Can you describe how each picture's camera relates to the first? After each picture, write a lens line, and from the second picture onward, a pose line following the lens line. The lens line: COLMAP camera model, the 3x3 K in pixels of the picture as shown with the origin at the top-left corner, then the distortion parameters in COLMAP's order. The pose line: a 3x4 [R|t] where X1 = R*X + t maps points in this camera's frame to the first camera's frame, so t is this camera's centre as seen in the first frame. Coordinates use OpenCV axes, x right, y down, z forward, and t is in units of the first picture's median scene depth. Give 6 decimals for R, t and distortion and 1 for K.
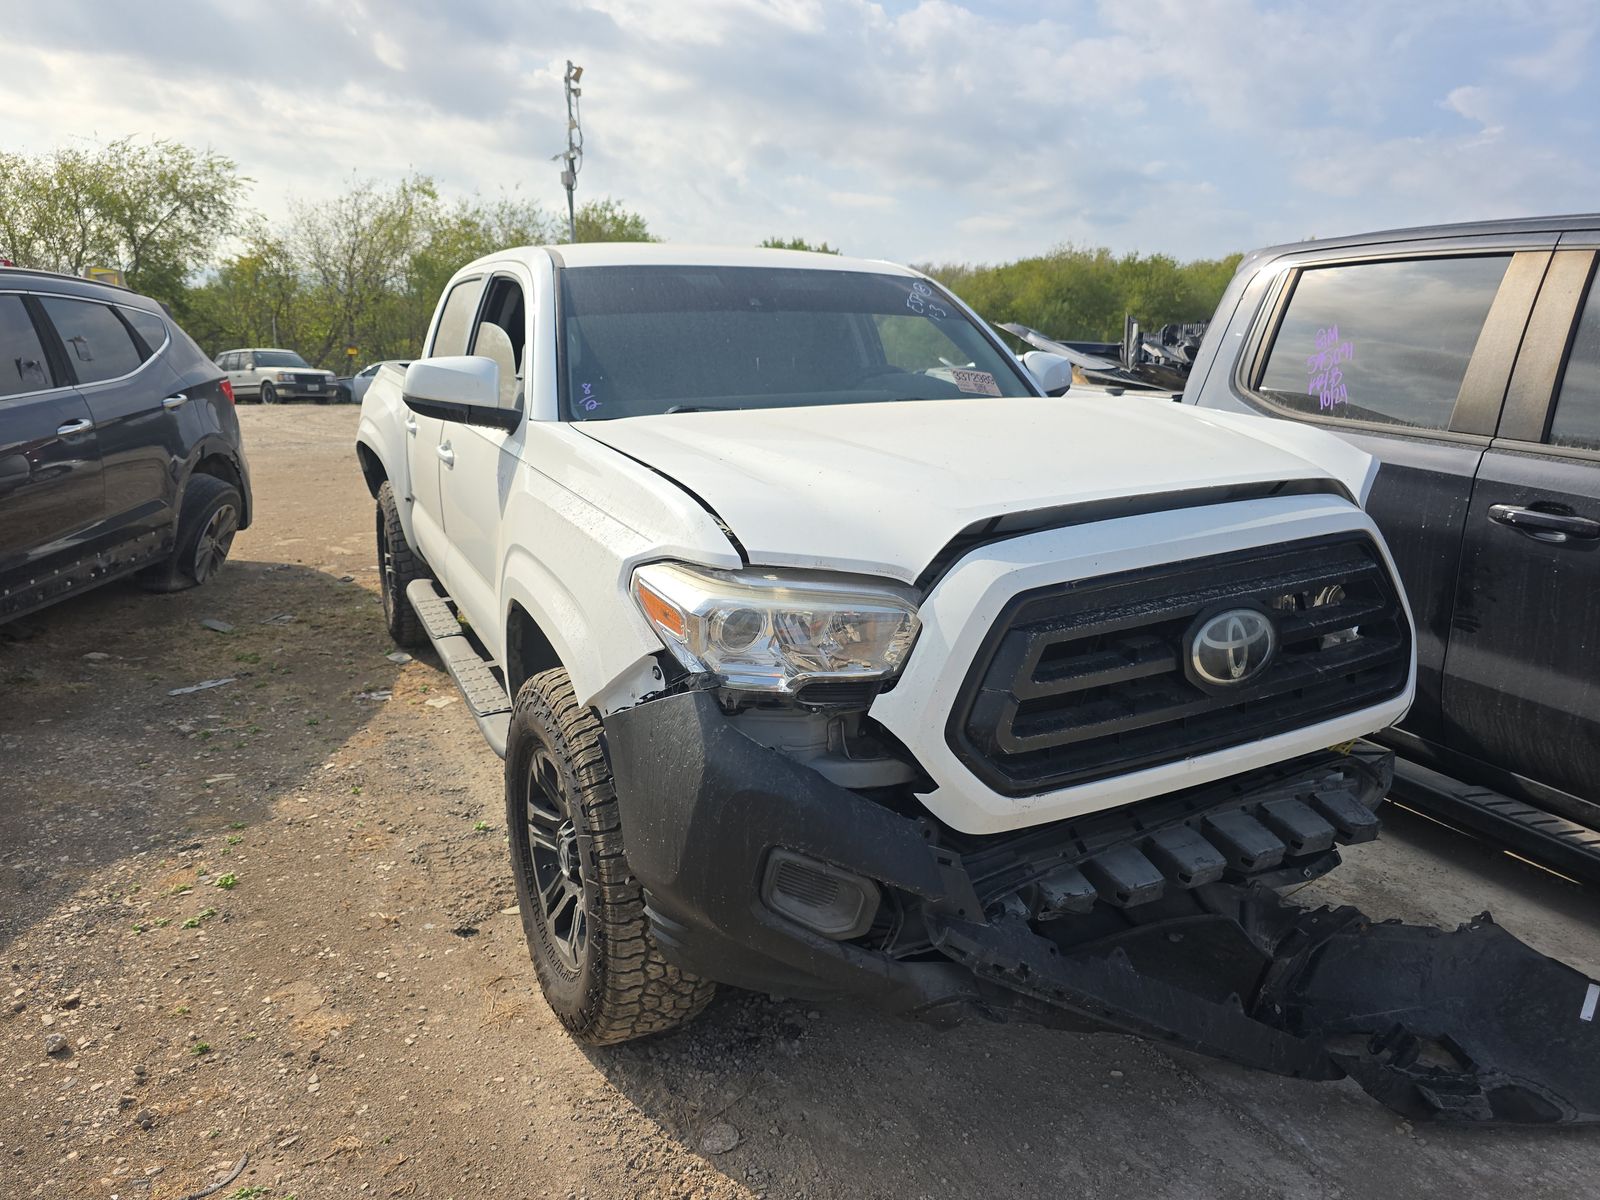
lens RADIAL K [[1067.3, 0, 810.1], [0, 1067.3, 600.6], [0, 0, 1]] dist [0.050457, -0.045537]
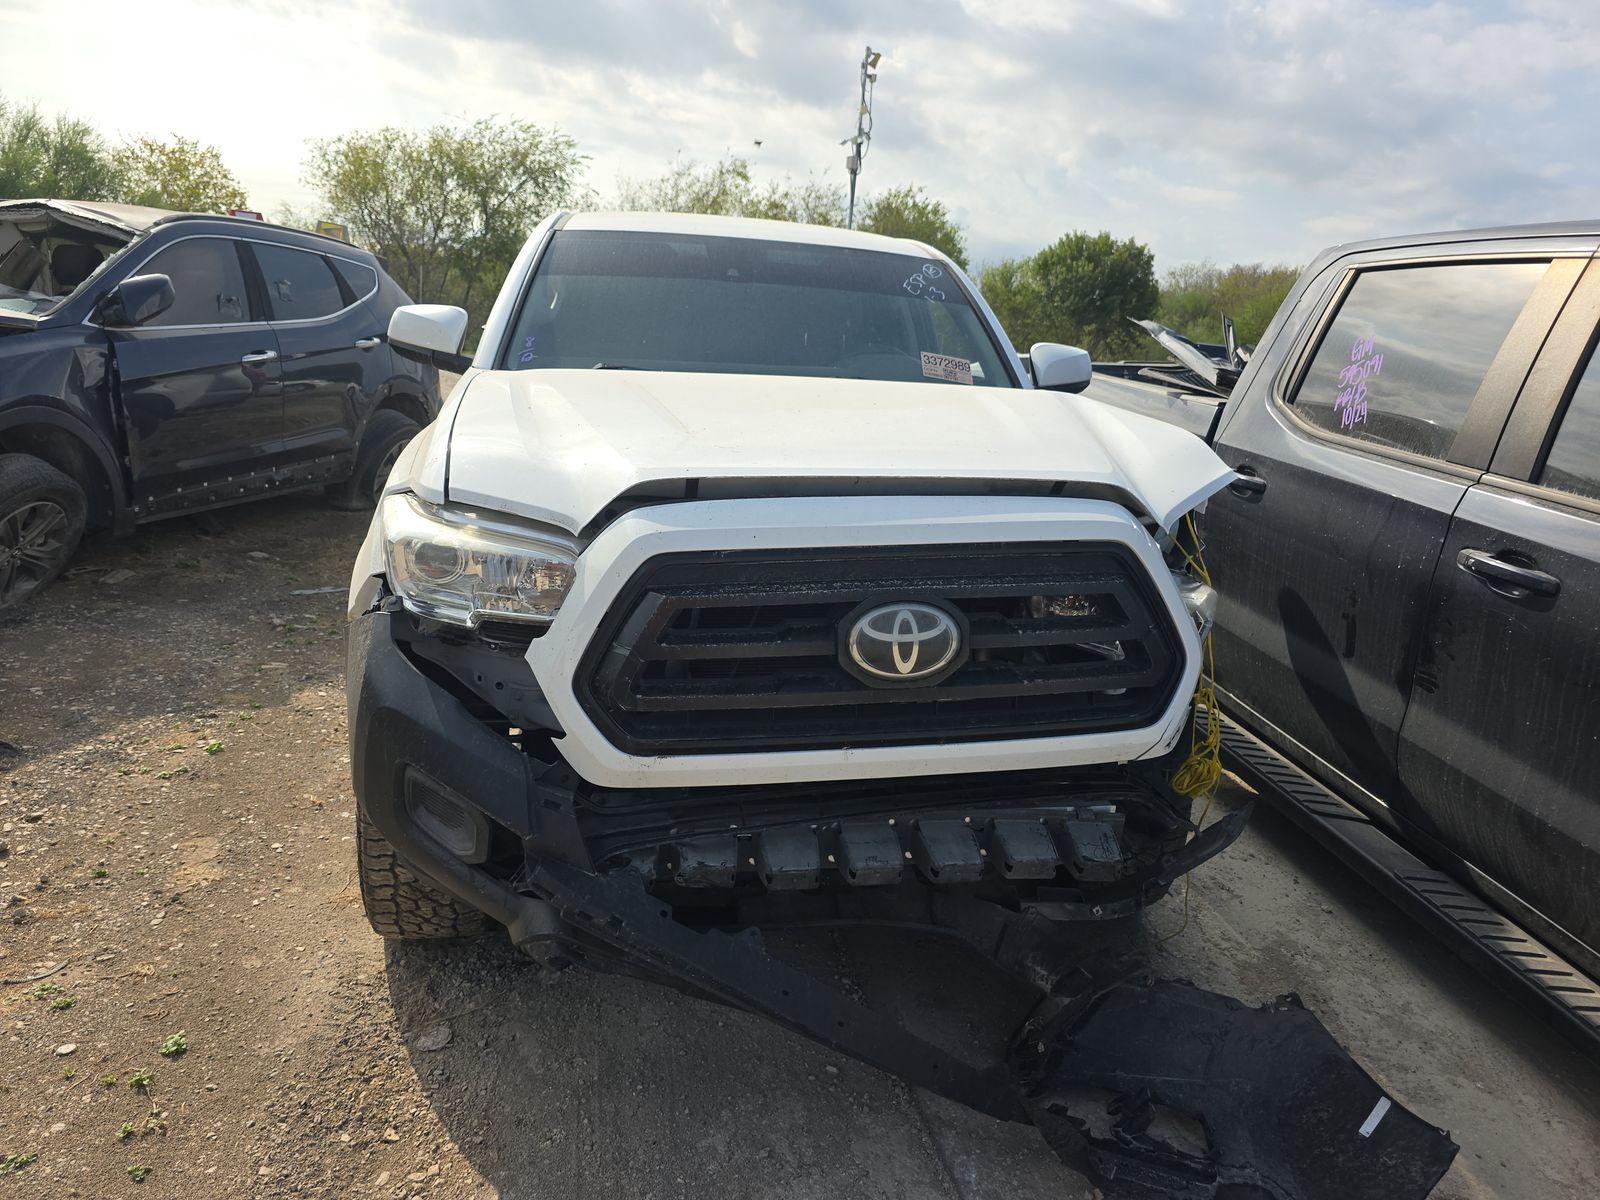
lens RADIAL K [[1067.3, 0, 810.1], [0, 1067.3, 600.6], [0, 0, 1]] dist [0.050457, -0.045537]
pose [[0.962205, 0.126358, -0.241236, 0.328477], [-0.124127, 0.991964, 0.024485, -0.003421], [0.242391, 0.006384, 0.970158, 0.033772]]
